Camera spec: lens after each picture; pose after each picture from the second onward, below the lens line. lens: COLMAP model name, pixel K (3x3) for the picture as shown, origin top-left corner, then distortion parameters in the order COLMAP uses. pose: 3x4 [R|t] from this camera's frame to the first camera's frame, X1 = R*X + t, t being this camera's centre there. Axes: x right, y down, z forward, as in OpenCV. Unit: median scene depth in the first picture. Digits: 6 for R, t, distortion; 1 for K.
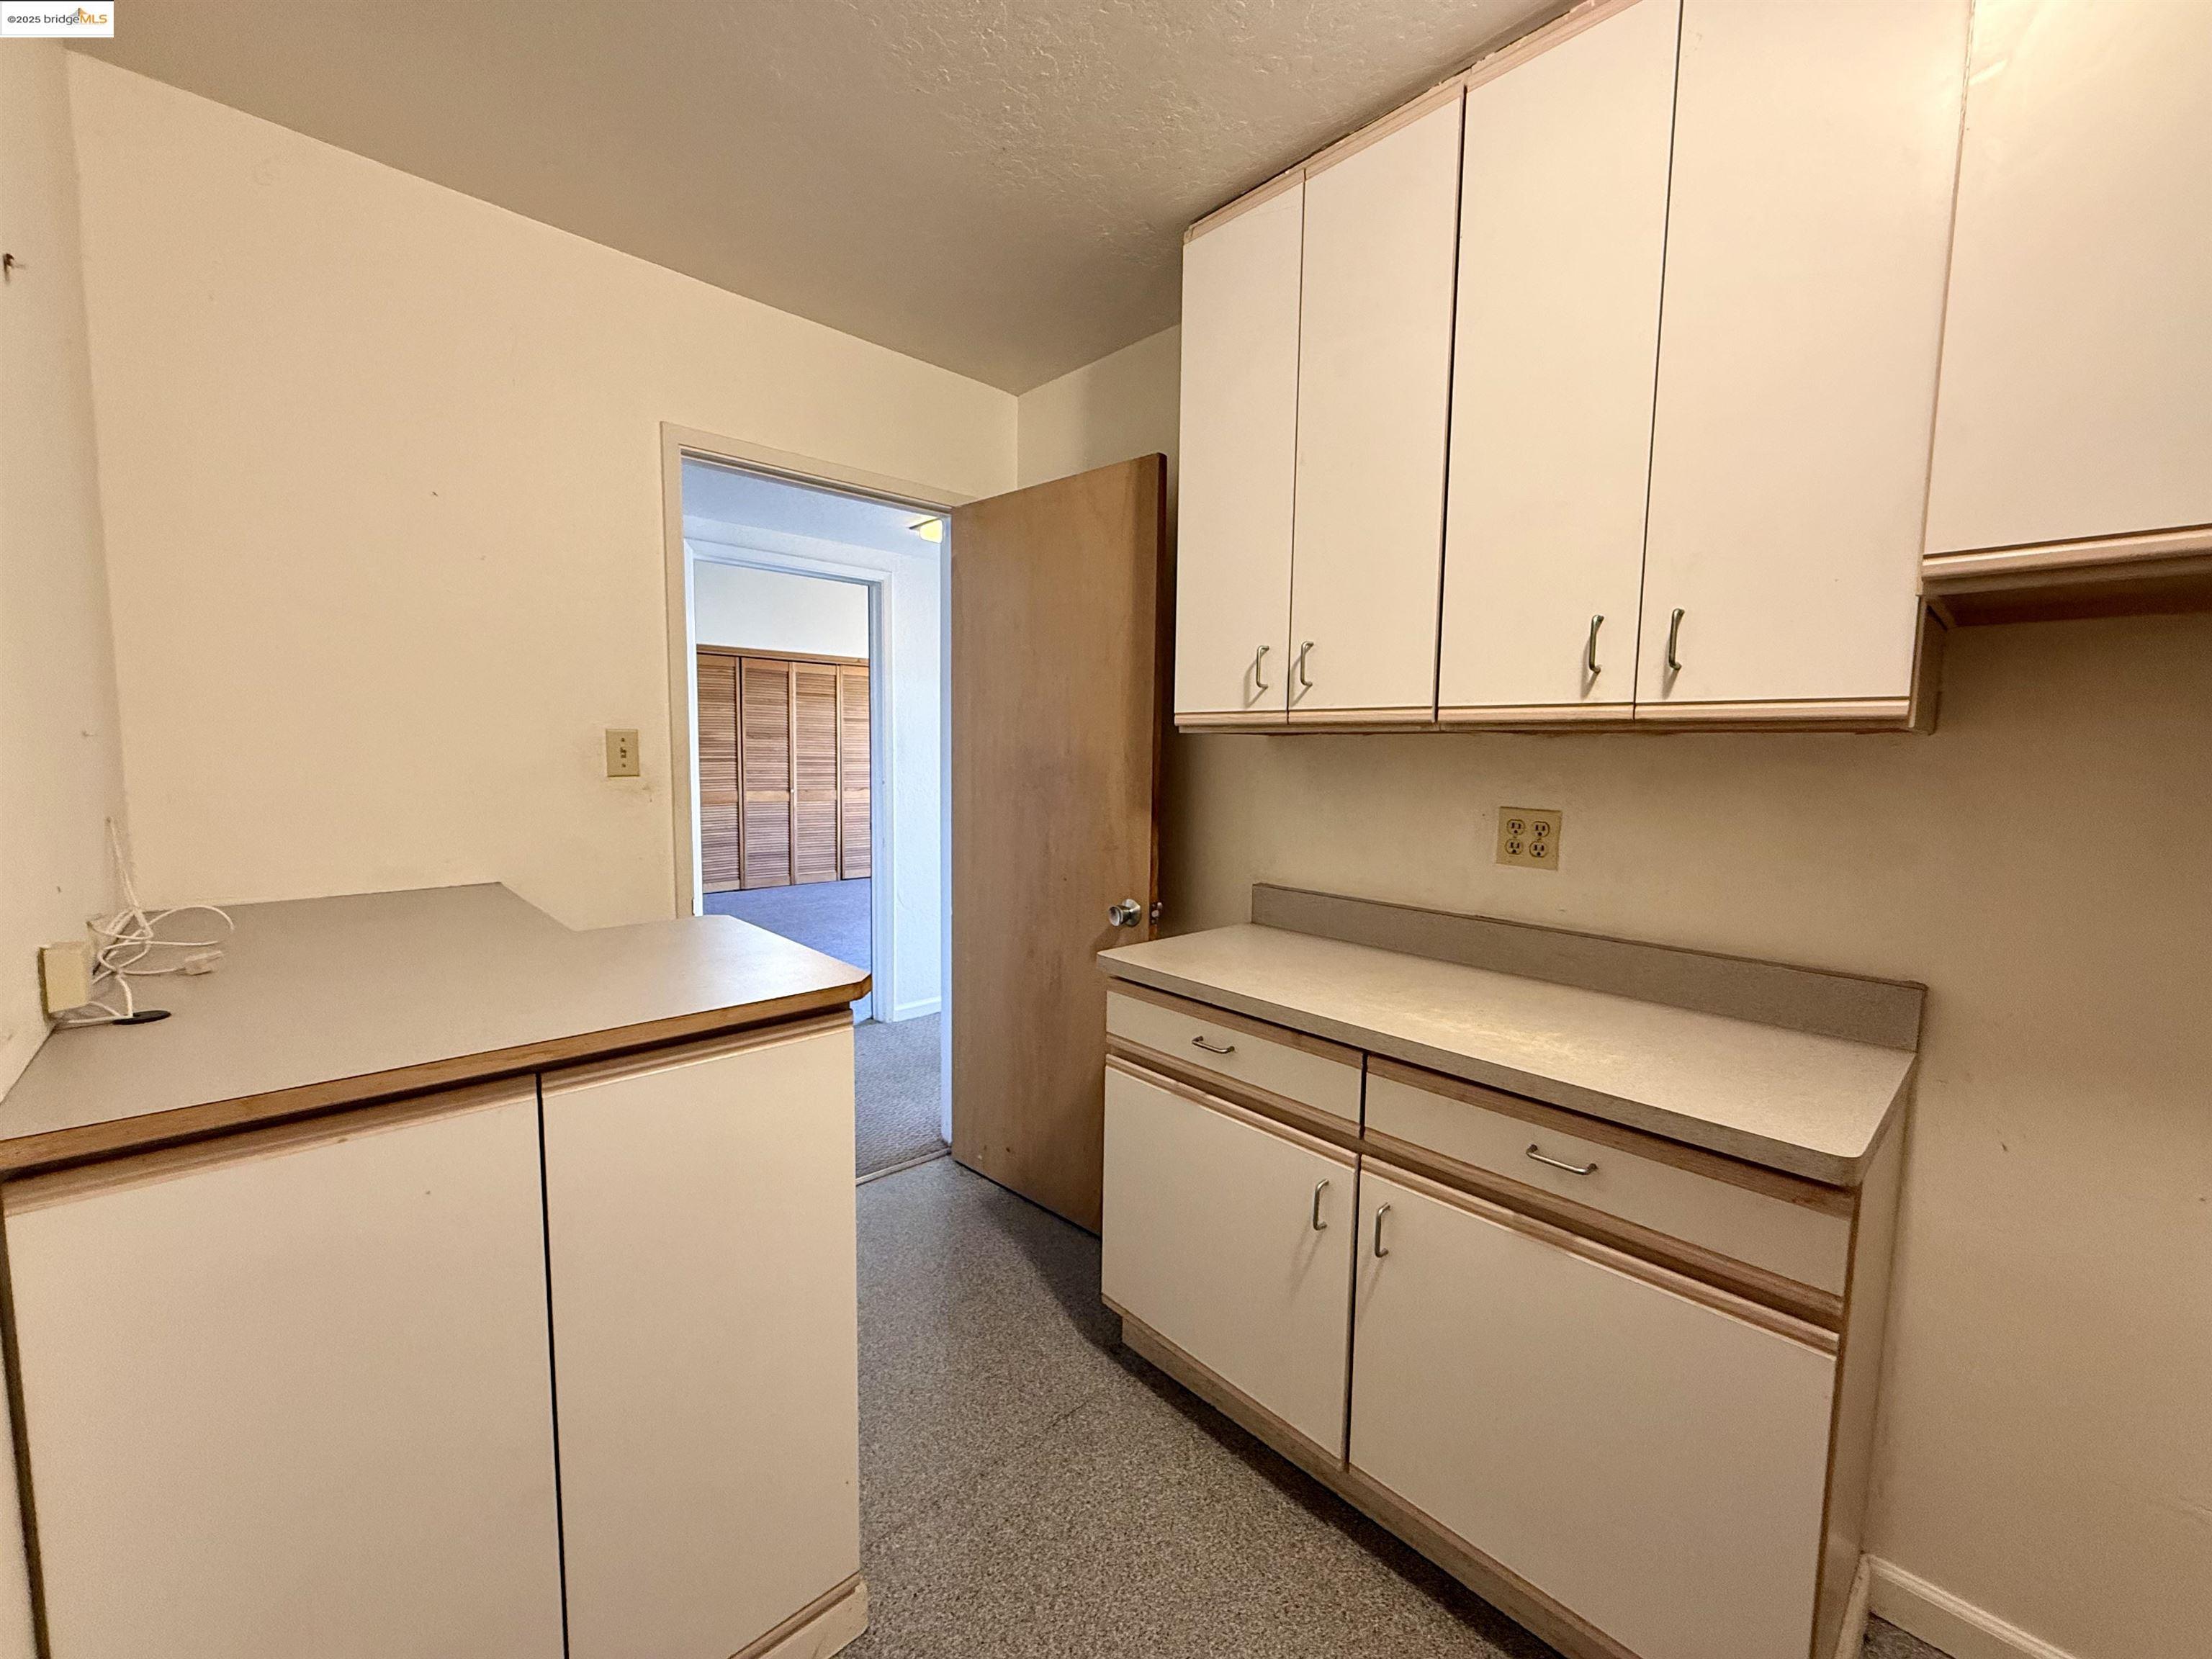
lens RADIAL K [[883.9, 0, 1106.0], [0, 883.9, 829.5], [0, 0, 1]] dist [-0.000251, -0.000143]
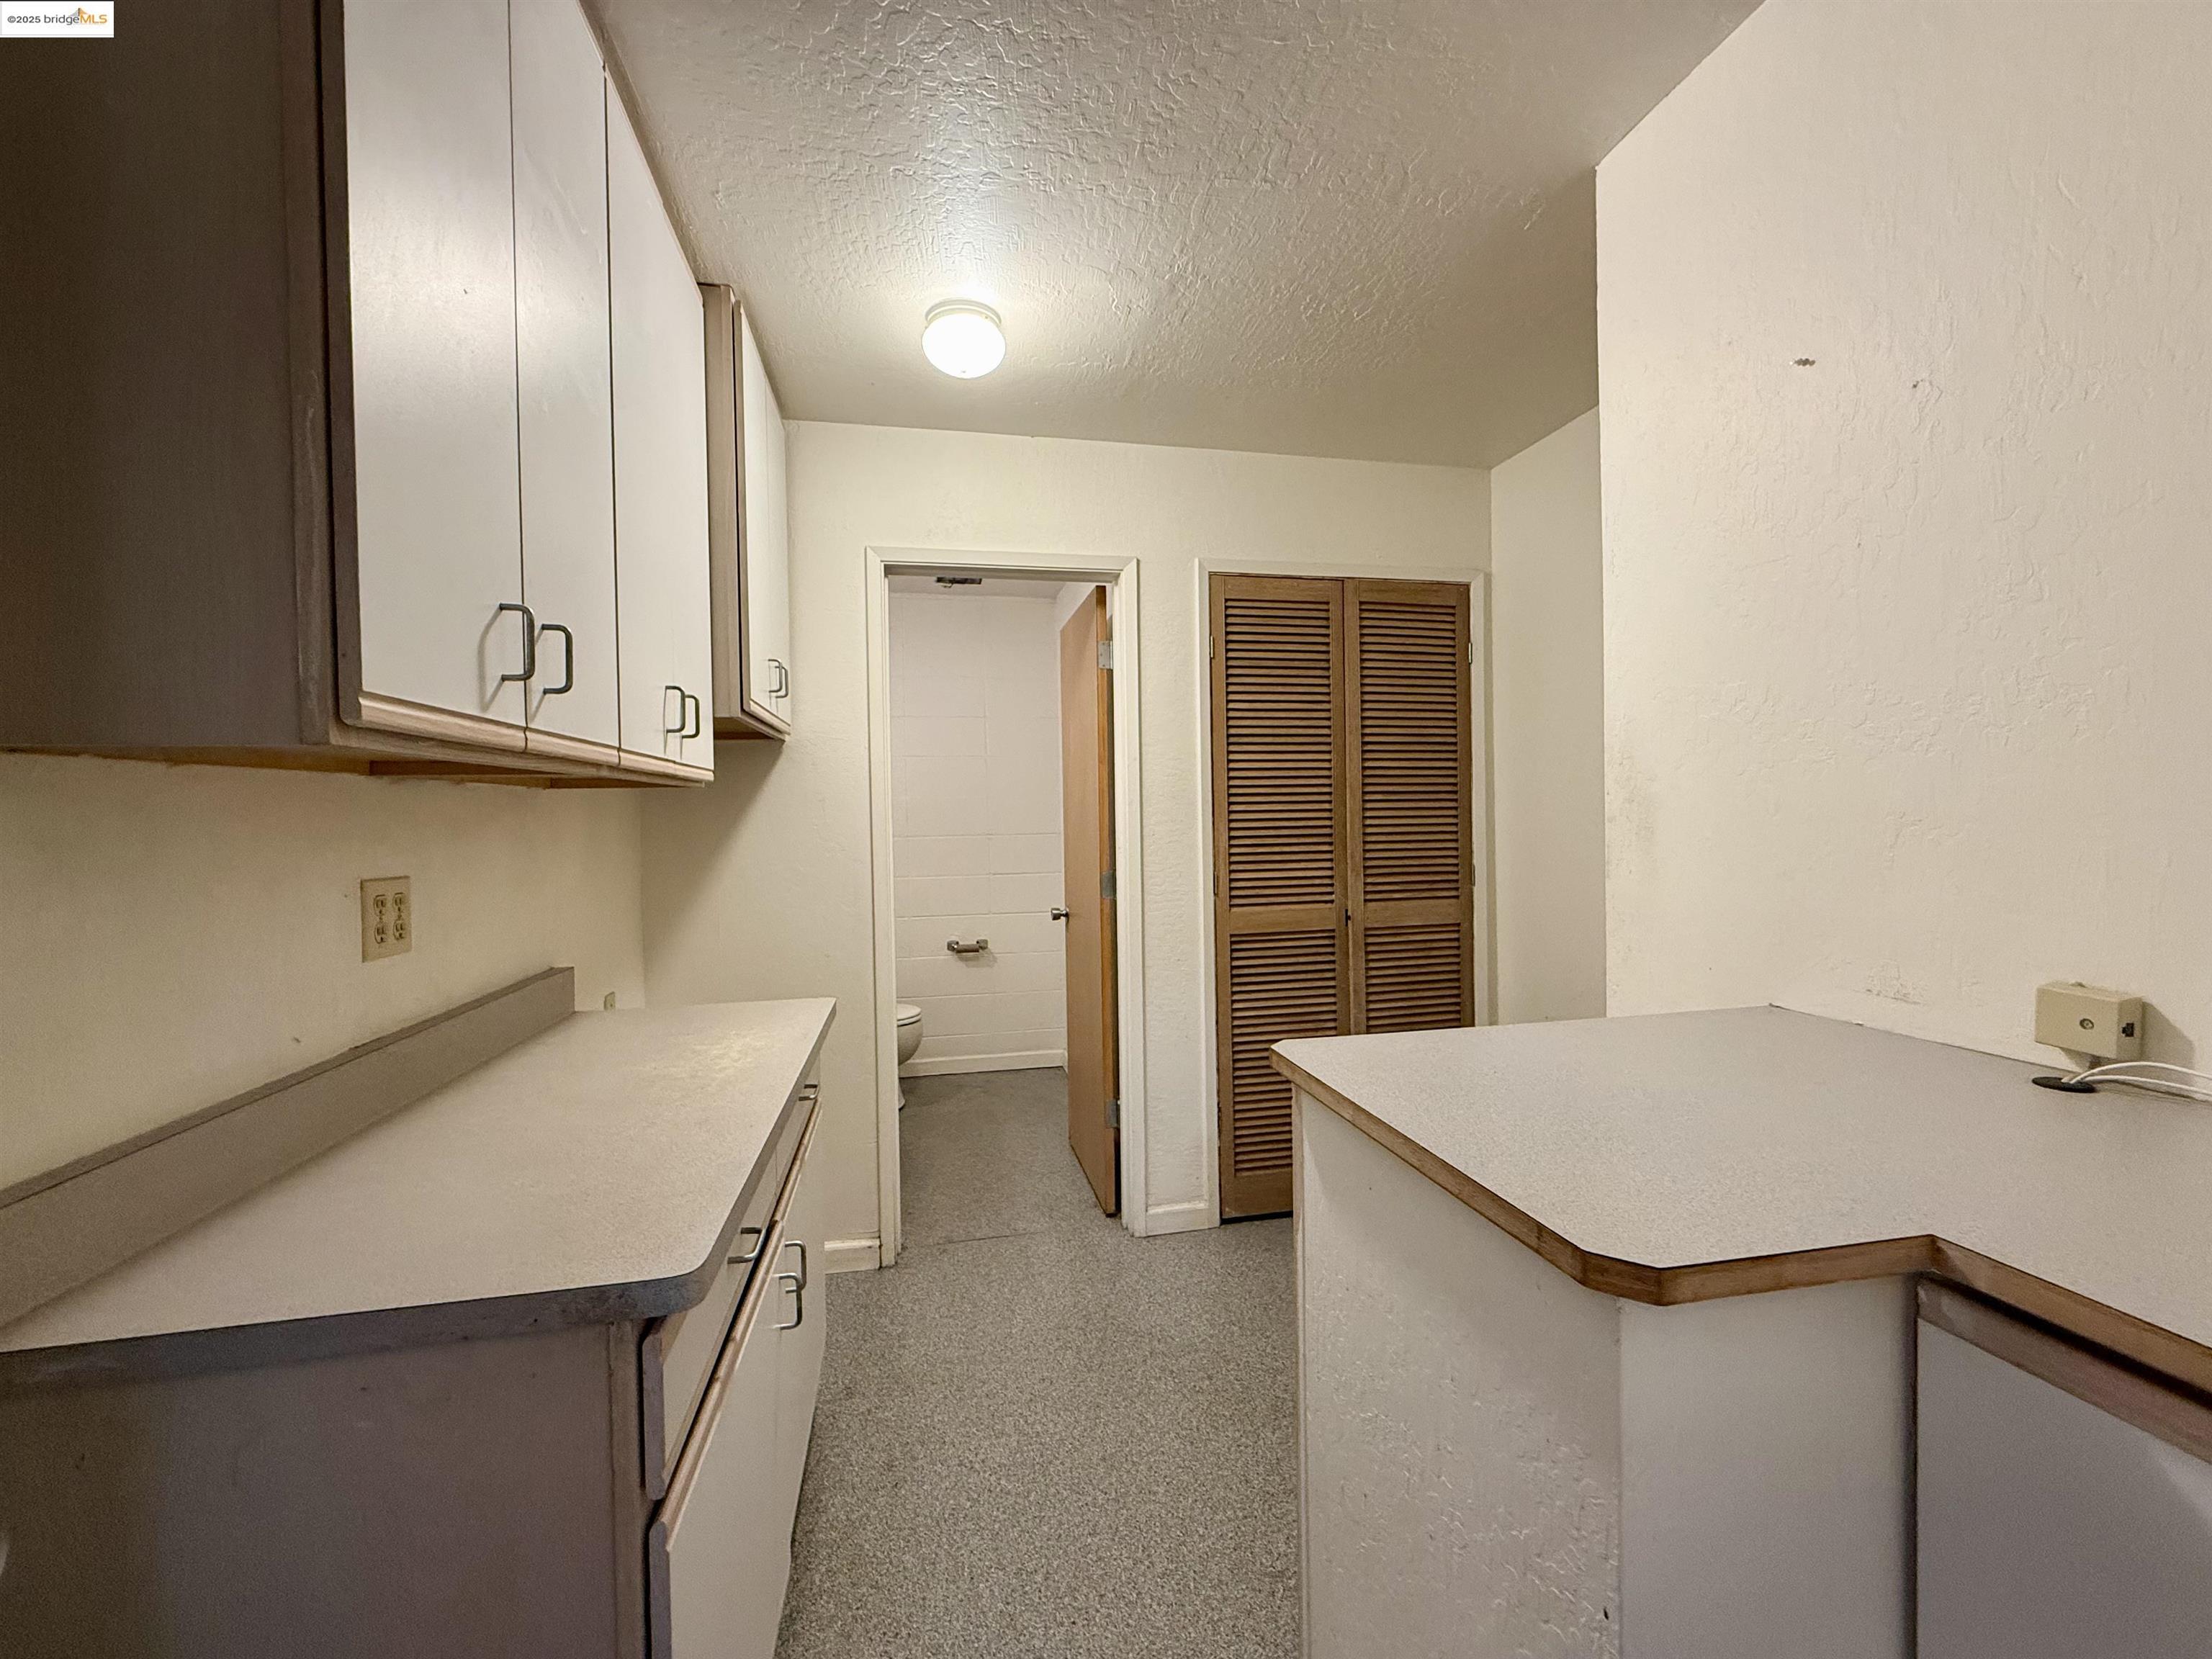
lens RADIAL K [[883.9, 0, 1106.0], [0, 883.9, 829.5], [0, 0, 1]] dist [-0.000251, -0.000143]
pose [[-0.854969, -0.011142, 0.518559, -0.421877], [0.047958, 0.993788, 0.100423, -0.109365], [-0.516457, 0.110727, -0.849124, 1.310694]]
